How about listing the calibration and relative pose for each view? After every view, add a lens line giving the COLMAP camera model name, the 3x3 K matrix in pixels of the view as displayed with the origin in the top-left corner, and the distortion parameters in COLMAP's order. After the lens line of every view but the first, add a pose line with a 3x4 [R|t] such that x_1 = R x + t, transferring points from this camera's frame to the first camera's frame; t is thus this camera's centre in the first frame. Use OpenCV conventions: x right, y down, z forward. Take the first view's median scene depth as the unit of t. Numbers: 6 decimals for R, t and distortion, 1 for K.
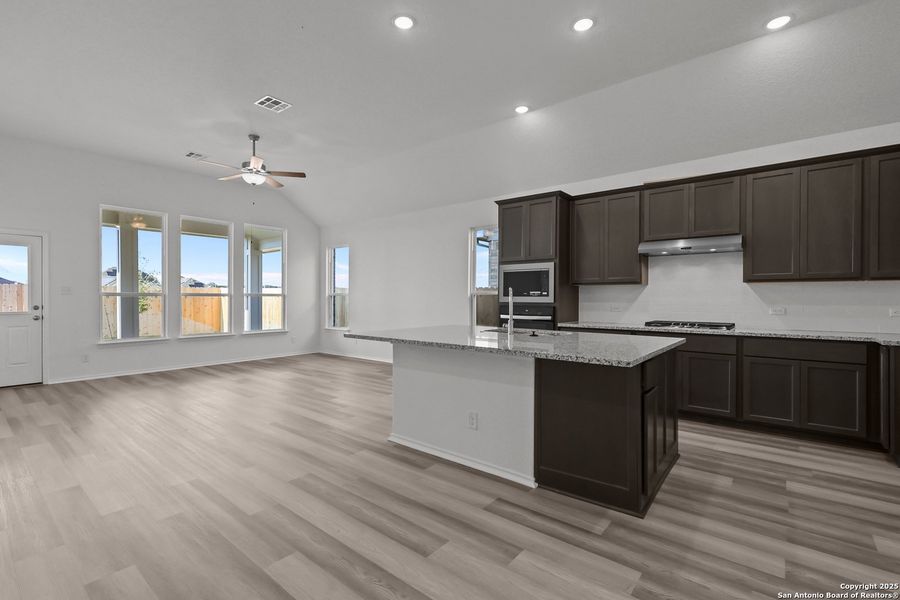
lens RADIAL K [[413.1, 0, 445.3], [0, 413.1, 300.0], [0, 0, 1]] dist [-0.002192, 0.000669]
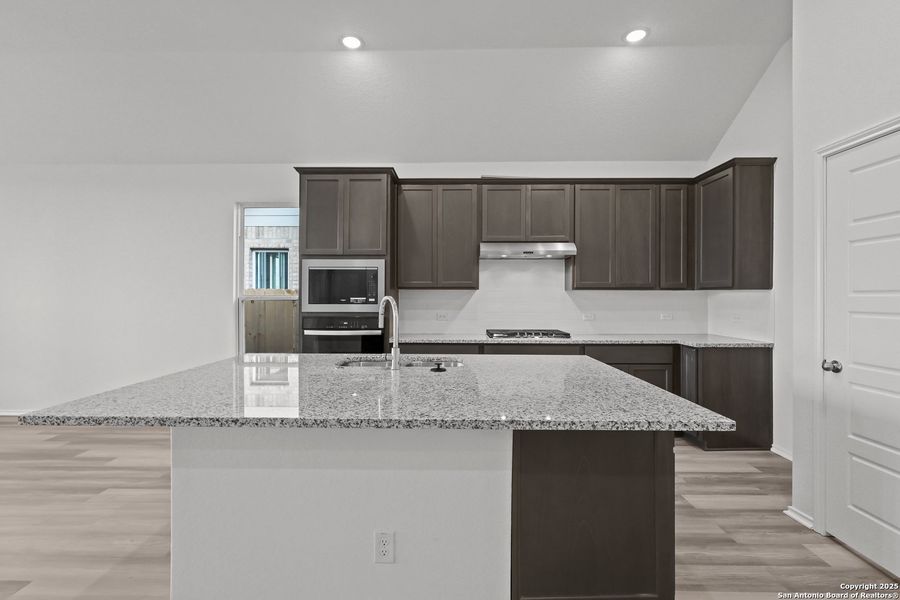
lens RADIAL K [[413.1, 0, 448.9], [0, 413.1, 298.5], [0, 0, 1]] dist [-0.002192, 0.000669]
pose [[0.780827, -0.001855, 0.624744, -0.145820], [0.002853, 0.999996, -0.000596, -0.021099], [-0.624741, 0.002247, 0.780829, 0.382792]]
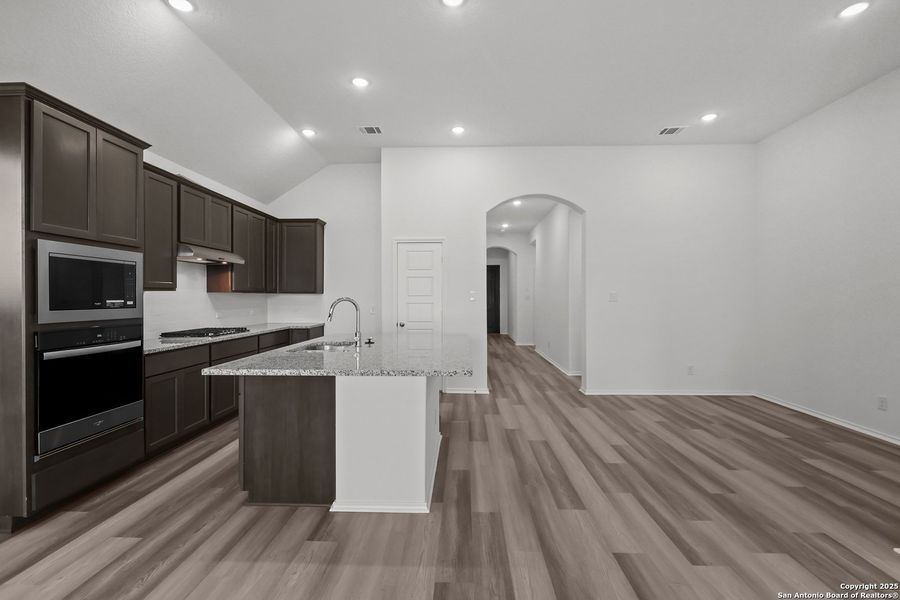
lens RADIAL K [[413.1, 0, 450.6], [0, 413.1, 298.3], [0, 0, 1]] dist [-0.002192, 0.000669]
pose [[-0.613056, -0.000908, 0.790039, -0.612690], [0.006581, 0.999959, 0.006255, -0.027865], [-0.790012, 0.009034, -0.613025, 1.193980]]
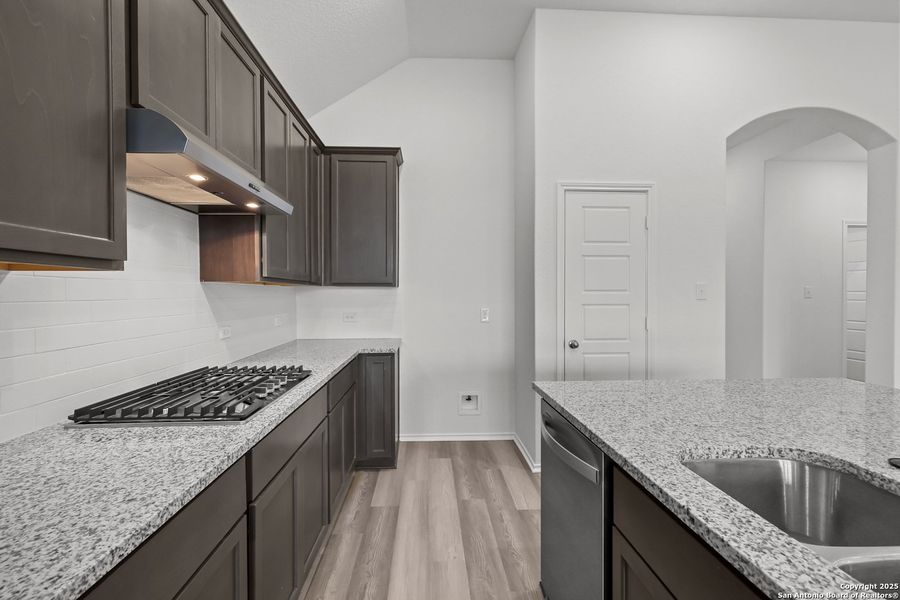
lens RADIAL K [[413.1, 0, 449.9], [0, 413.1, 298.6], [0, 0, 1]] dist [-0.002192, 0.000669]
pose [[-0.677906, -0.007827, 0.735107, 0.174841], [0.005690, 0.999857, 0.015894, -0.026946], [-0.735127, 0.014957, -0.677765, 1.137255]]
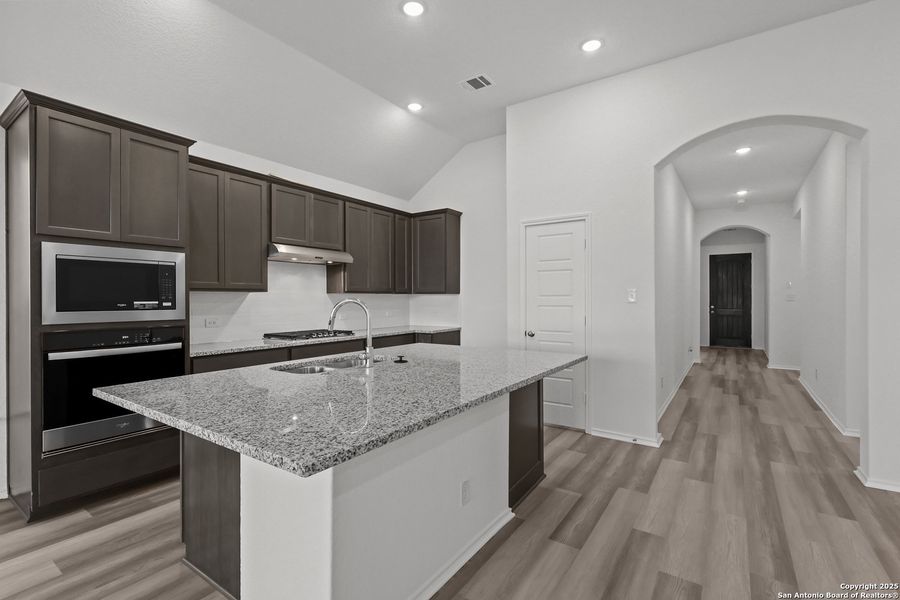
lens RADIAL K [[413.1, 0, 447.6], [0, 413.1, 300.1], [0, 0, 1]] dist [-0.002192, 0.000669]
pose [[-0.088425, -0.003411, 0.996077, -0.447473], [0.009578, 0.999945, 0.004274, -0.024468], [-0.996037, 0.009918, -0.088387, 0.784735]]
